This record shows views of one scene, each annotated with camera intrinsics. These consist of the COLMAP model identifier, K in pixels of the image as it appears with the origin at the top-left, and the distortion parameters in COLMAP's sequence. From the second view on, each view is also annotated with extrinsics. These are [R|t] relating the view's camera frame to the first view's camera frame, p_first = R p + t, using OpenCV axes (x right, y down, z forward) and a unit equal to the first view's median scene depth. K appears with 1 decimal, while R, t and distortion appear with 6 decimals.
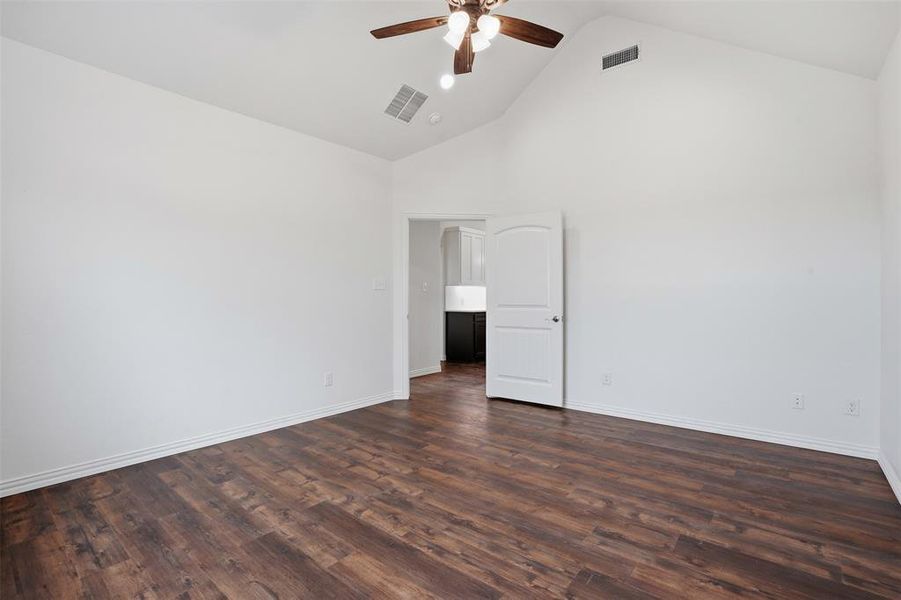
lens RADIAL K [[422.4, 0, 450.4], [0, 422.4, 297.5], [0, 0, 1]] dist [-0.062153, 0.023960]
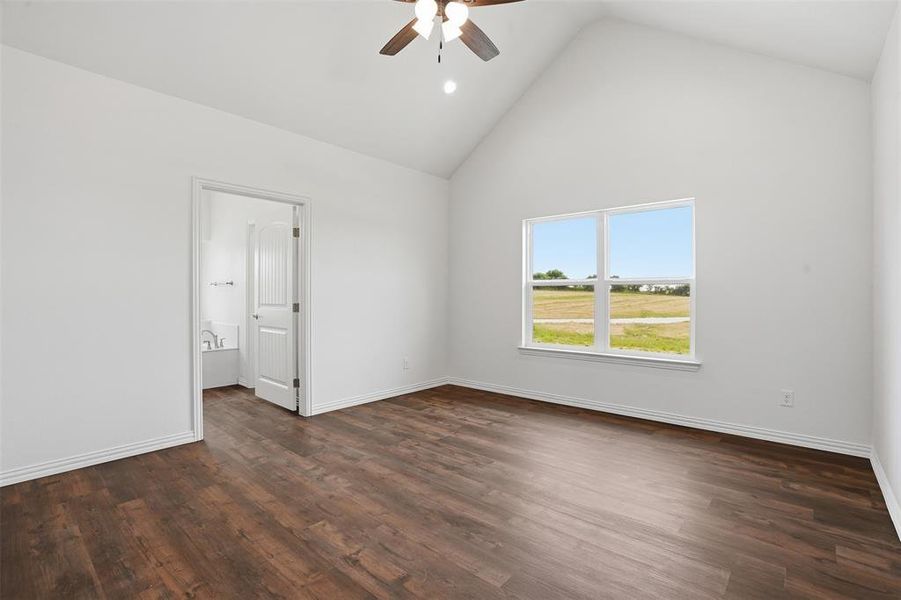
lens RADIAL K [[433.2, 0, 450.5], [0, 433.2, 300.0], [0, 0, 1]] dist [-0.061443, 0.027191]
pose [[-0.999614, 0.000313, 0.027765, -0.004723], [0.000807, 0.999841, 0.017787, -0.010654], [-0.027755, 0.017803, -0.999456, 2.191635]]
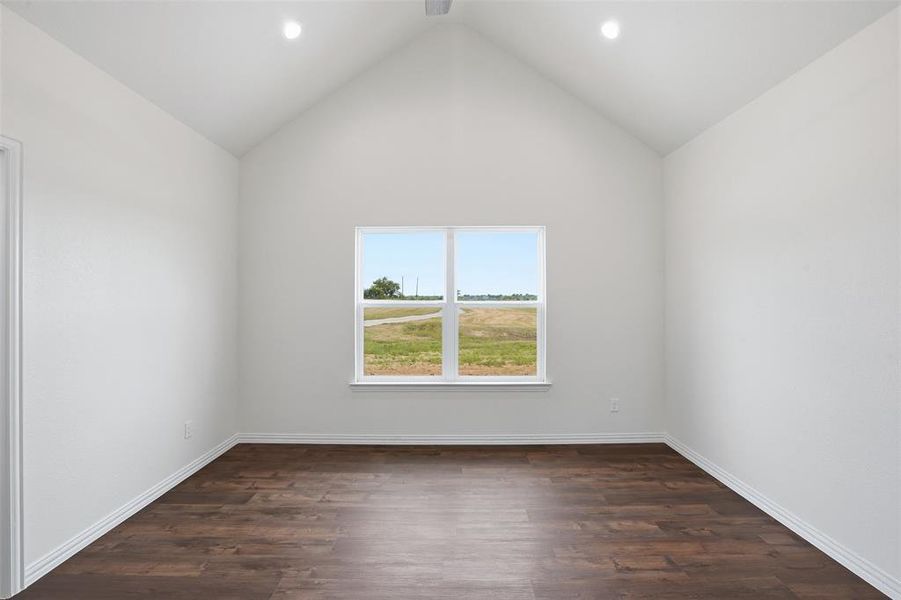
lens RADIAL K [[422.4, 0, 450.4], [0, 422.4, 297.5], [0, 0, 1]] dist [-0.062153, 0.023960]
pose [[-0.768240, 0.003052, -0.640155, 0.483045], [-0.001642, 0.999976, 0.006738, -0.097012], [0.640160, 0.006227, -0.768217, 1.608115]]
